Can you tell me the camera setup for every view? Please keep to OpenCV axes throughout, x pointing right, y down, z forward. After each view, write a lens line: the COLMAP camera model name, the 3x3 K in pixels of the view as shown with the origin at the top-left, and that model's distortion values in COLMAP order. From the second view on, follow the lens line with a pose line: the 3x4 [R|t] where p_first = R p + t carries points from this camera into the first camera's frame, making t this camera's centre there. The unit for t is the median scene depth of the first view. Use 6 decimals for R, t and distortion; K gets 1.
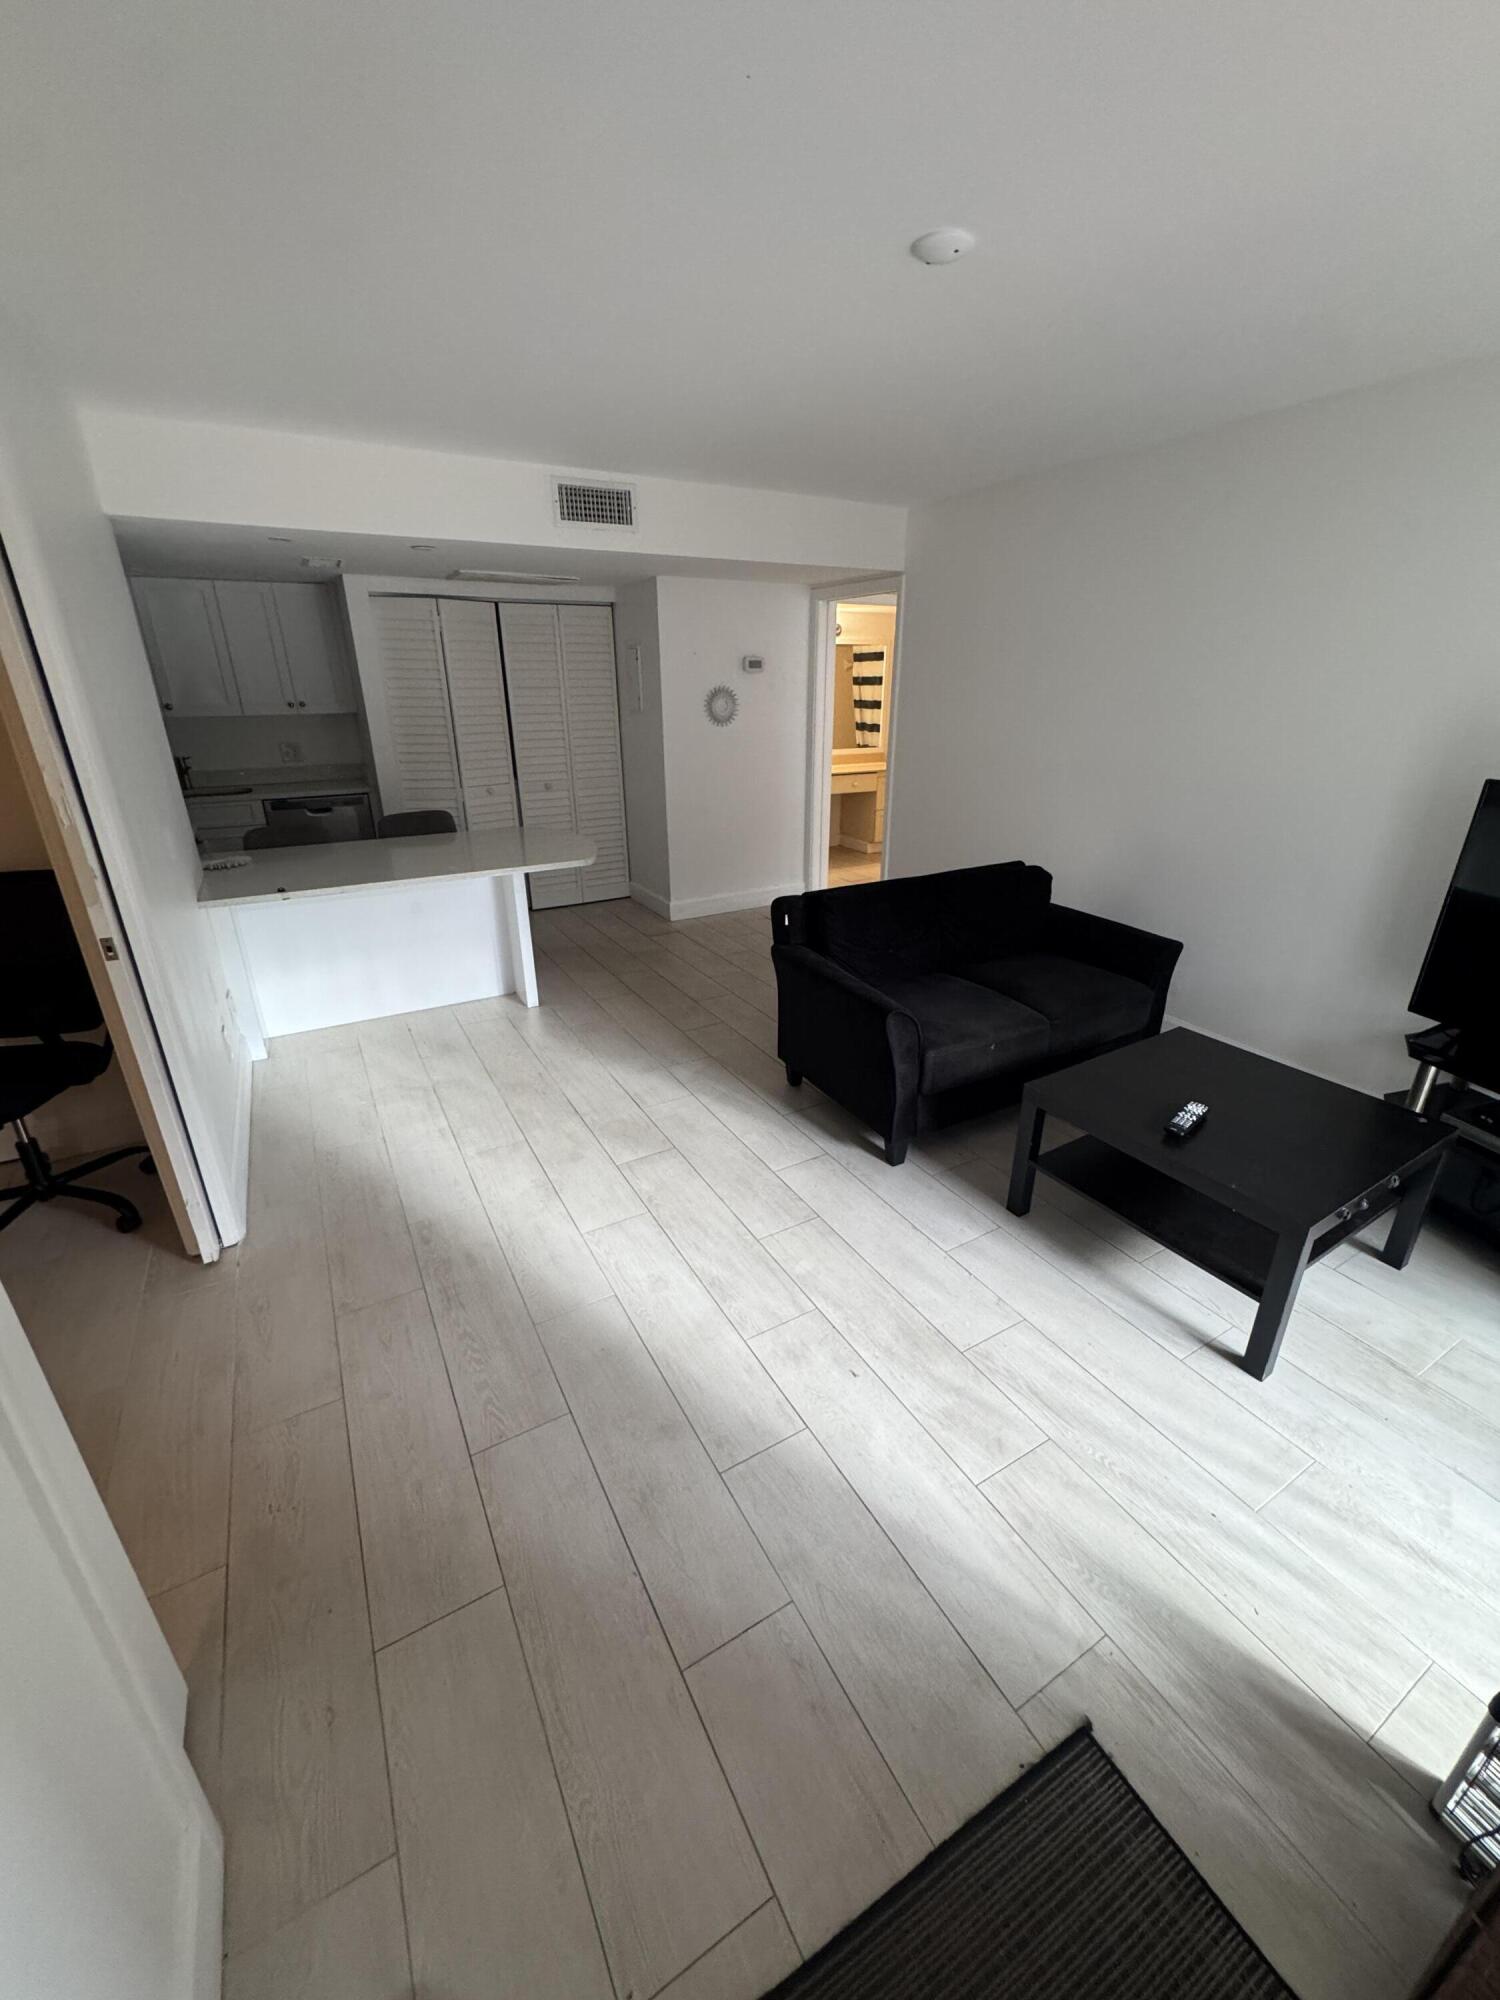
lens RADIAL K [[797.2, 0, 747.2], [0, 797.2, 1000.4], [0, 0, 1]] dist [0.000899, 0.000723]
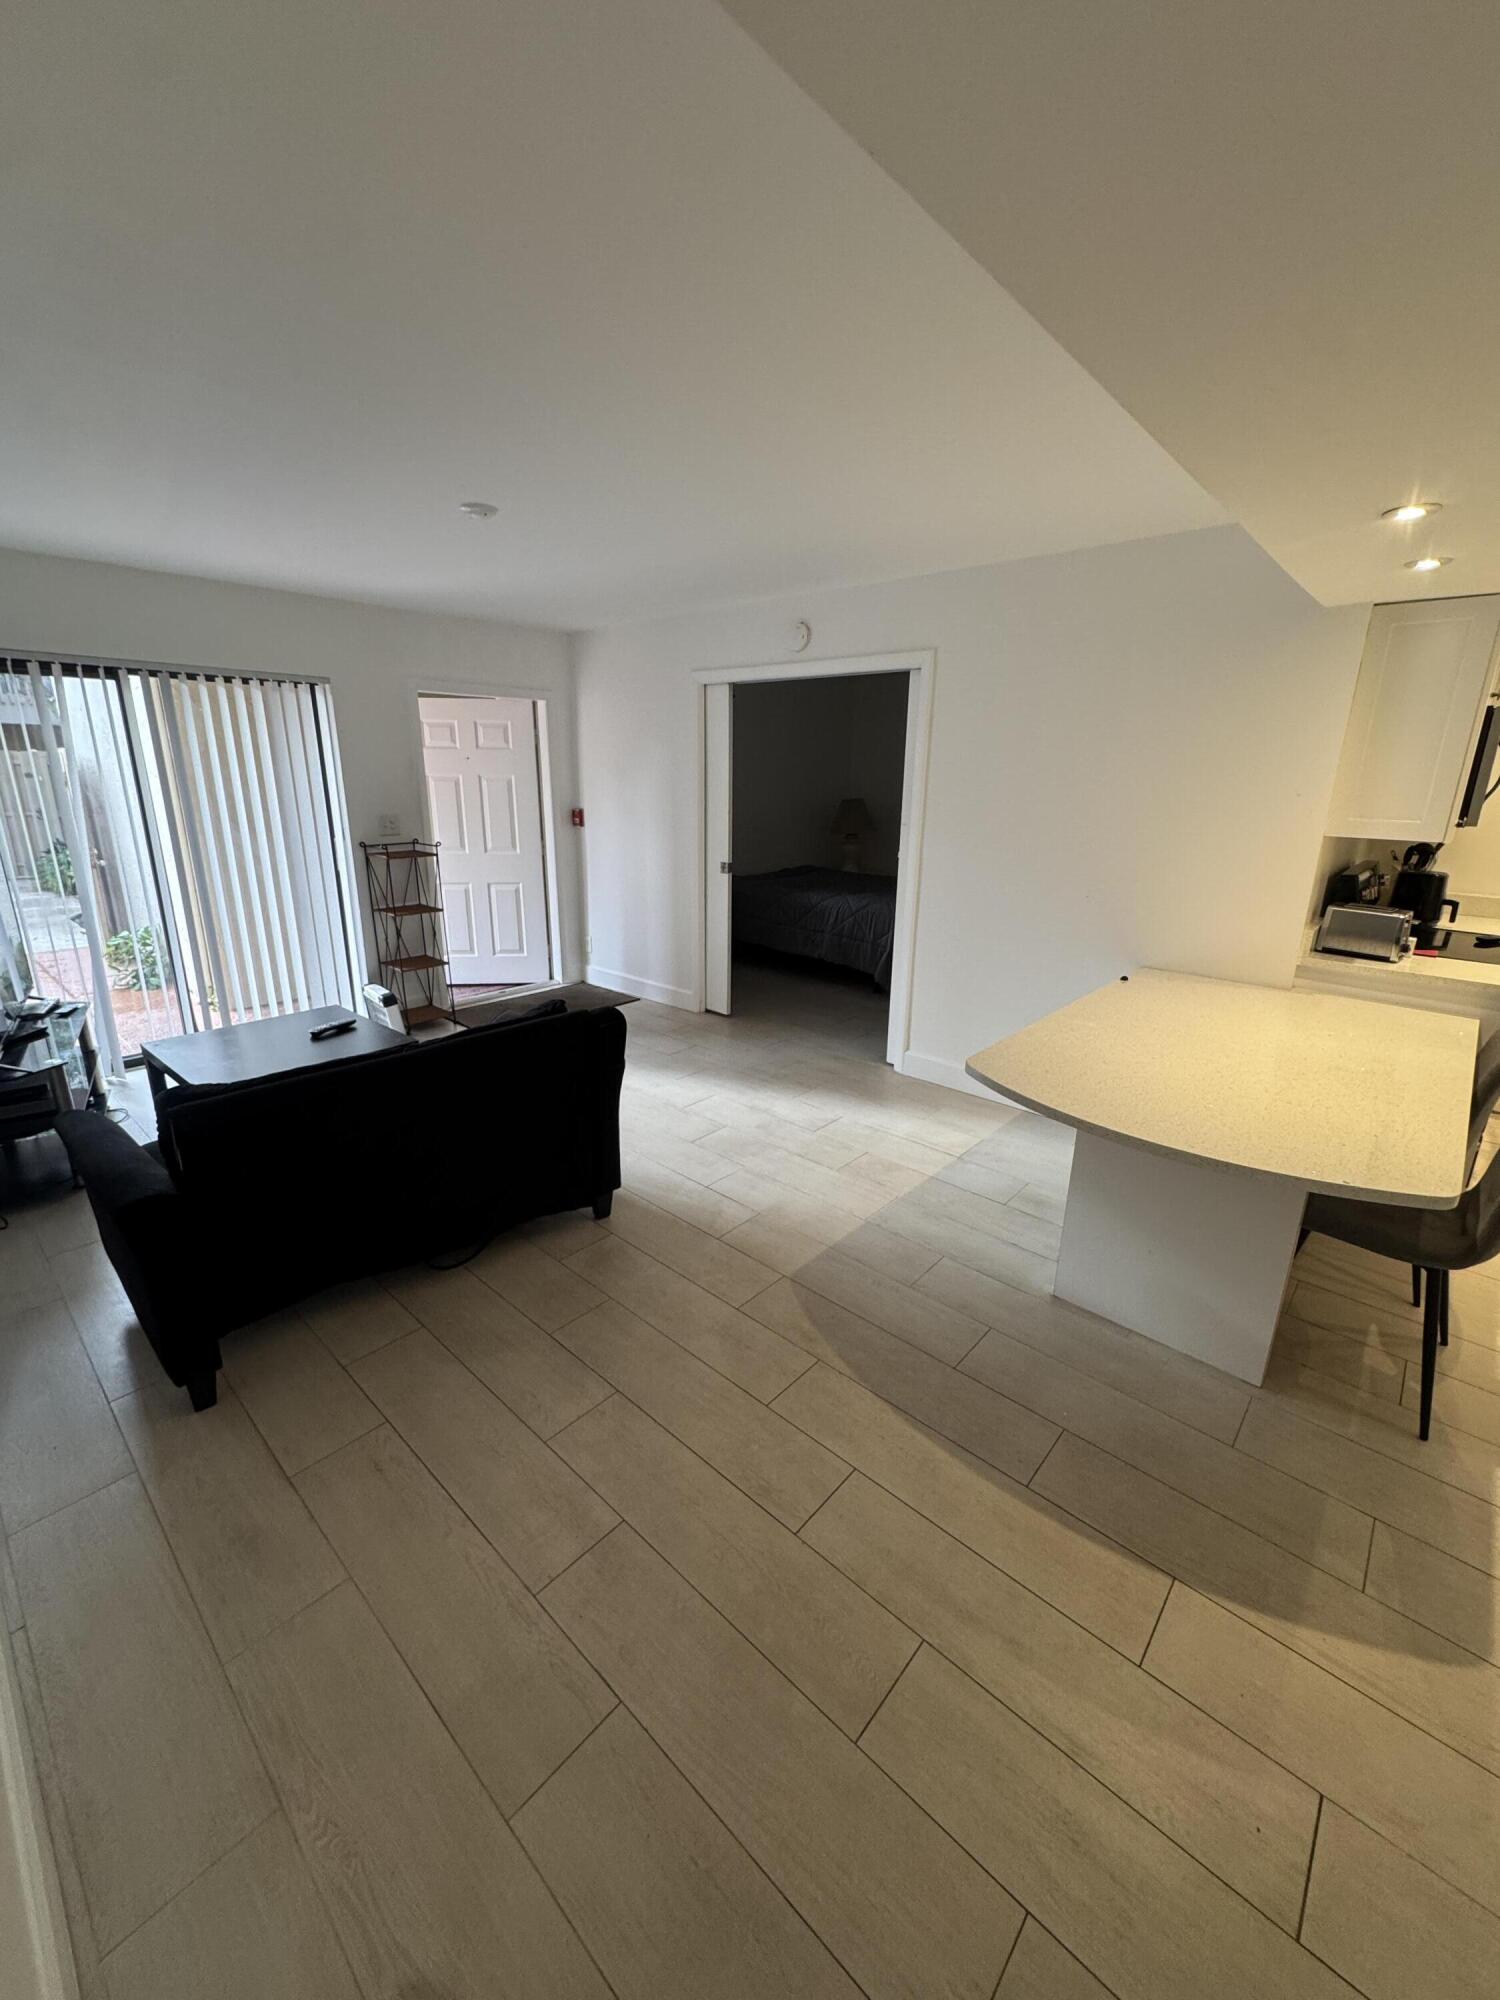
lens RADIAL K [[797.2, 0, 749.5], [0, 797.2, 999.9], [0, 0, 1]] dist [0.000899, 0.000723]
pose [[-0.949135, 0.079416, -0.304690, 0.106281], [-0.129658, 0.783243, 0.608046, -0.441432], [0.286935, 0.616623, -0.733106, 1.076799]]
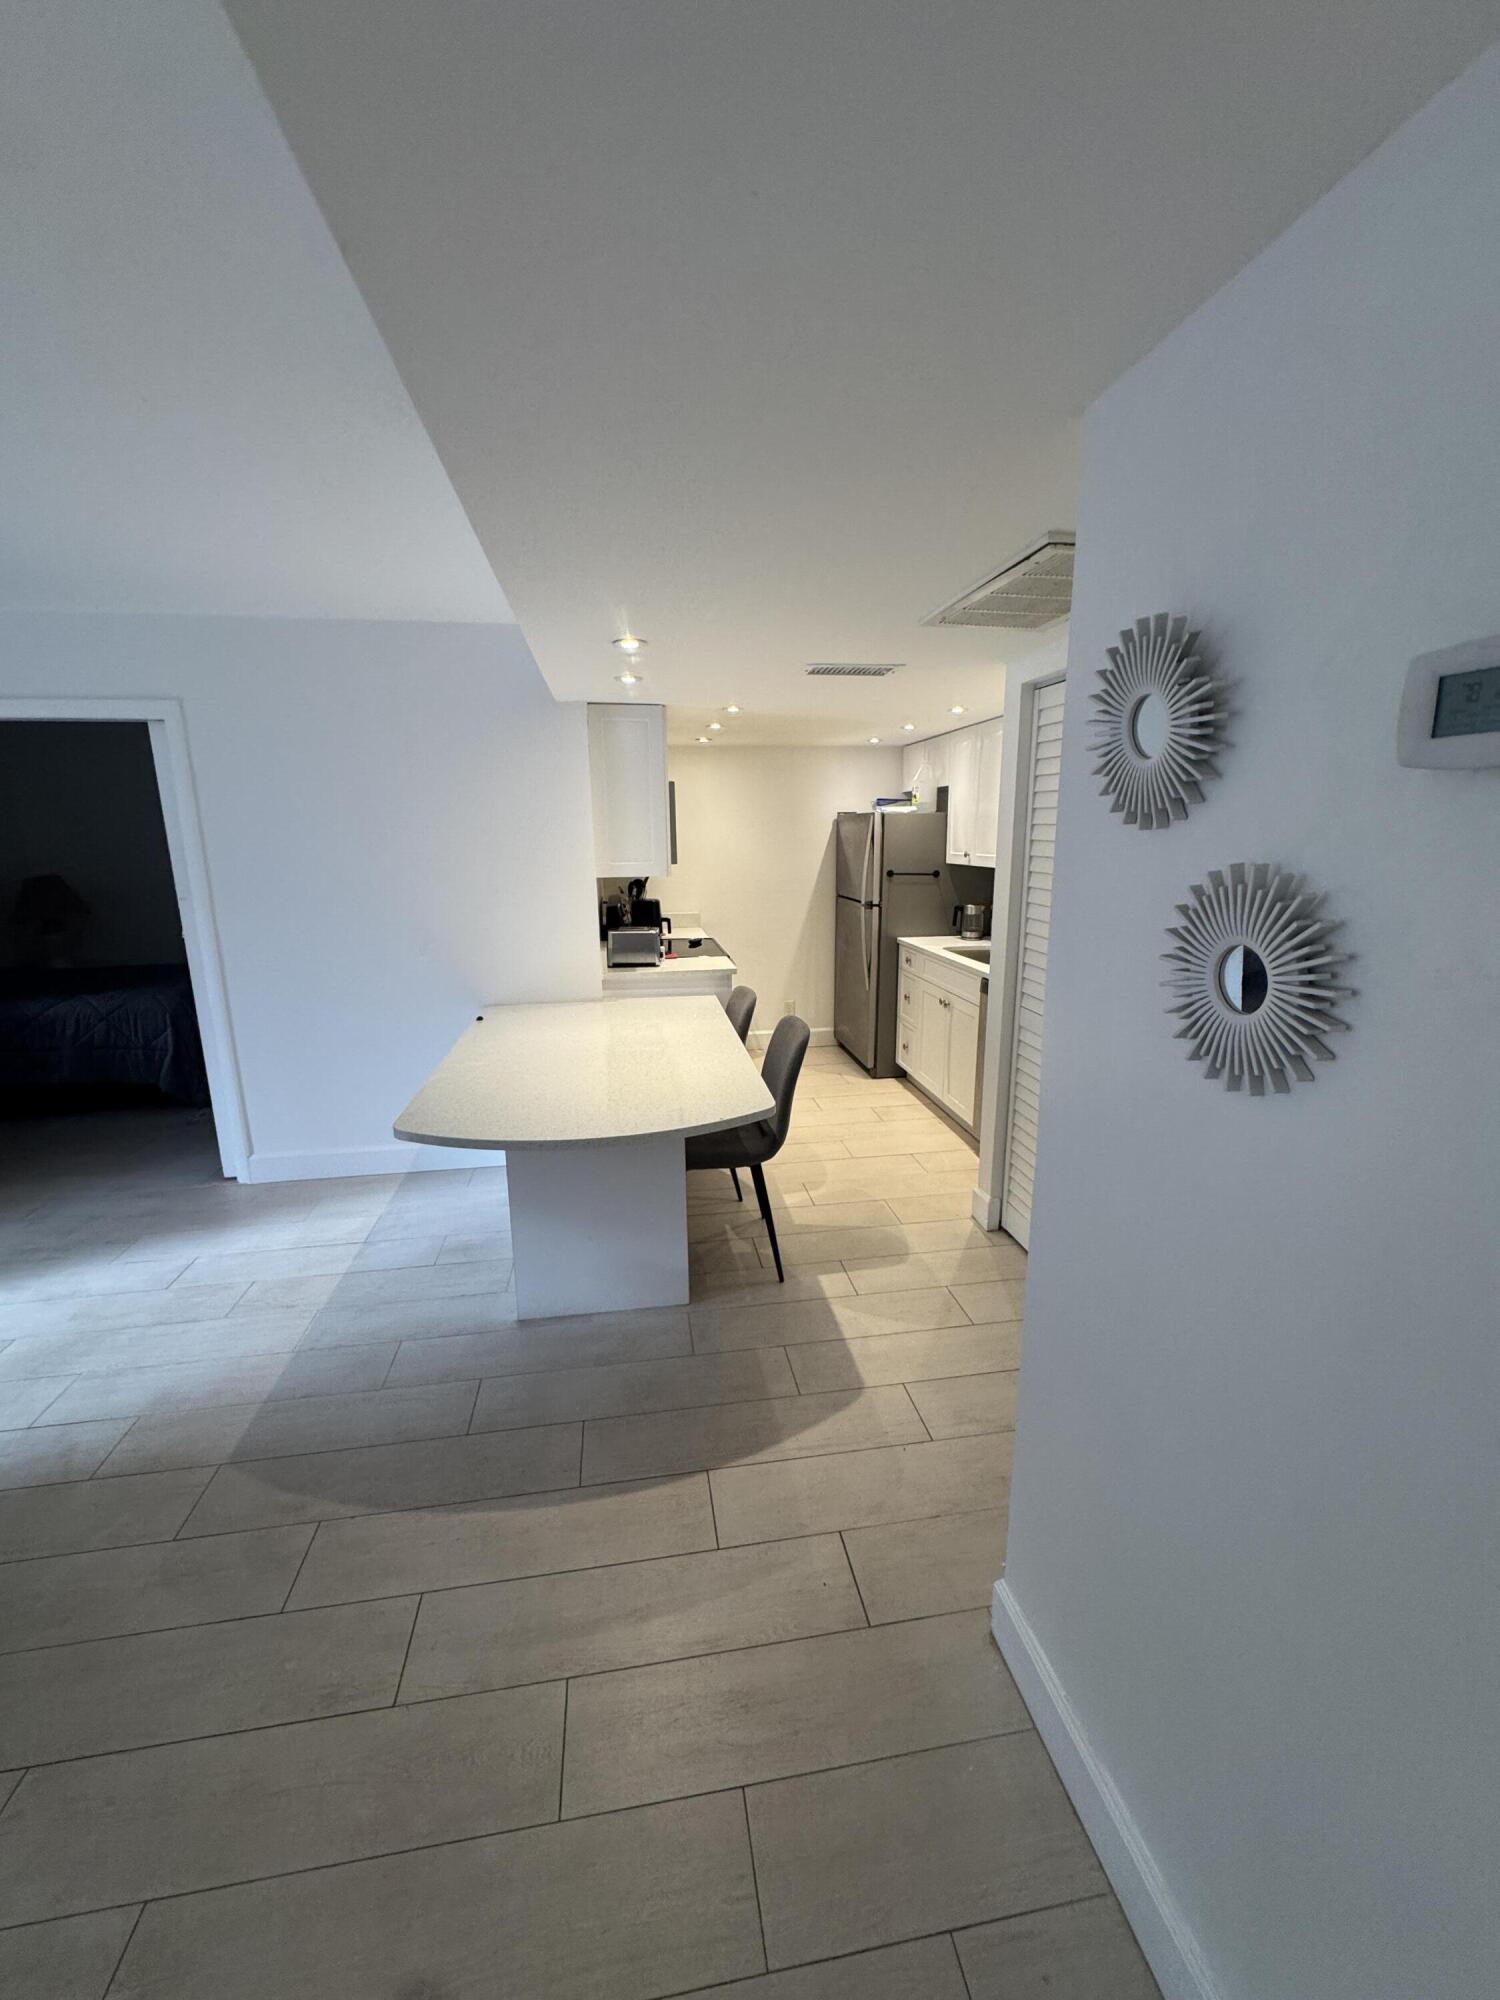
lens RADIAL K [[797.2, 0, 747.0], [0, 797.2, 999.5], [0, 0, 1]] dist [0.000899, 0.000723]
pose [[-0.351659, 0.201886, -0.914100, 0.175308], [-0.345593, 0.879494, 0.327194, -0.425567], [0.870001, 0.430967, -0.239511, 1.042899]]
